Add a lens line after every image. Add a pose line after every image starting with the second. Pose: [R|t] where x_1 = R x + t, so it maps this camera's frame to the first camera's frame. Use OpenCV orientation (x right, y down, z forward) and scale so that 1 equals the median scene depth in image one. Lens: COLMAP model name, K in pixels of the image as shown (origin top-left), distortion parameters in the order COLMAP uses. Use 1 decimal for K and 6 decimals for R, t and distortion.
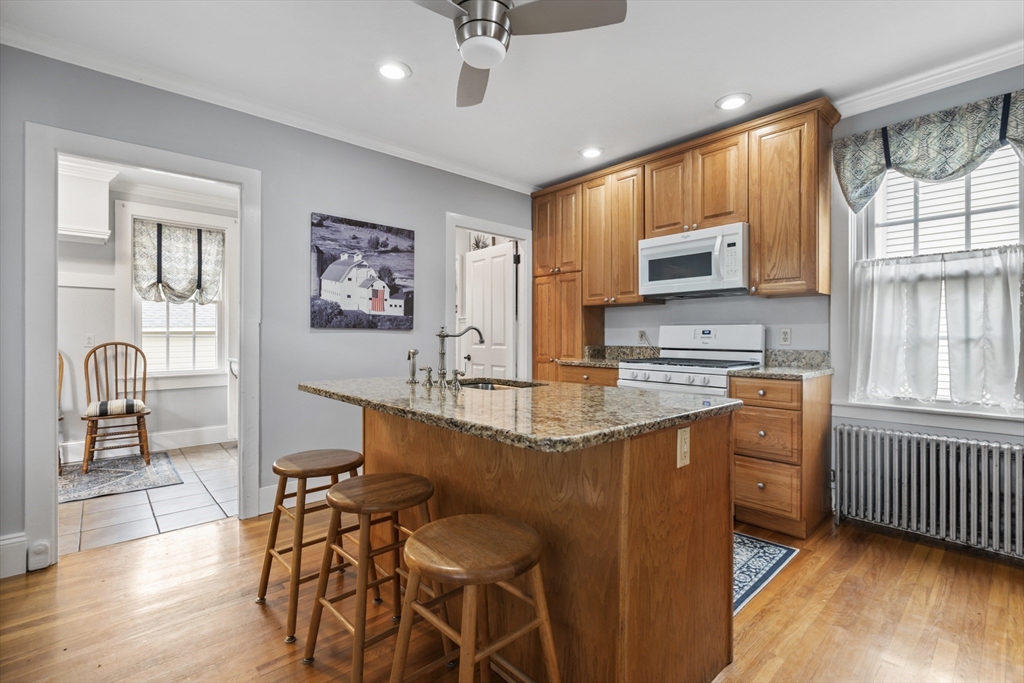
lens RADIAL K [[459.5, 0, 507.3], [0, 459.5, 339.2], [0, 0, 1]] dist [-0.000916, 0.000909]
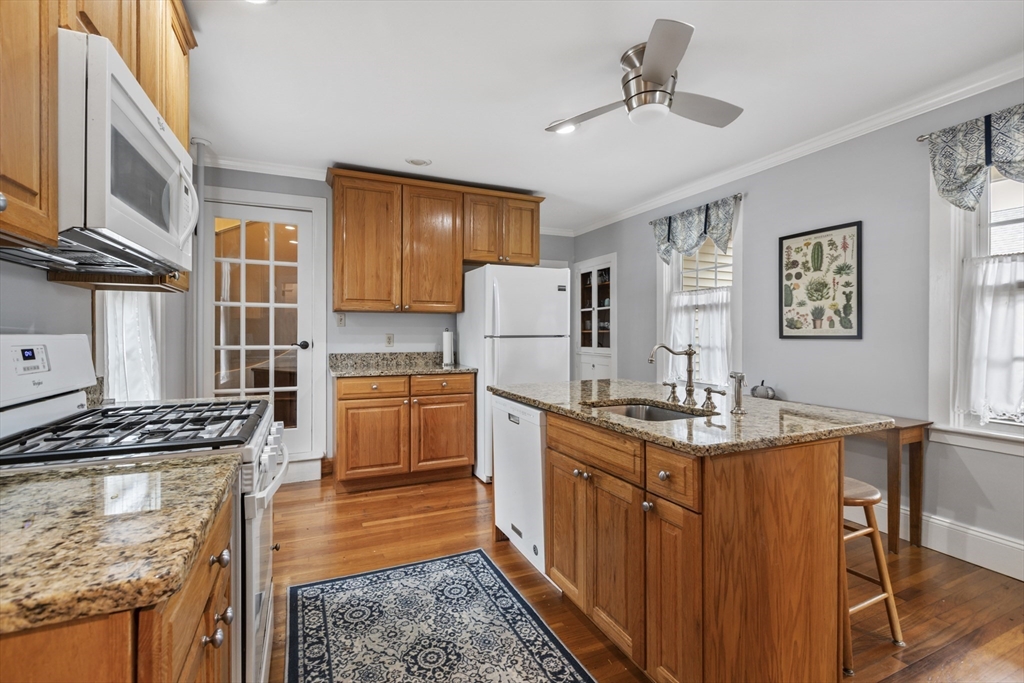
lens RADIAL K [[459.5, 0, 505.7], [0, 459.5, 329.1], [0, 0, 1]] dist [-0.000916, 0.000909]
pose [[-0.950141, -0.000385, 0.311820, -0.040558], [-0.001143, 0.999997, -0.002245, -0.034320], [-0.311818, -0.002490, -0.950139, 1.242901]]
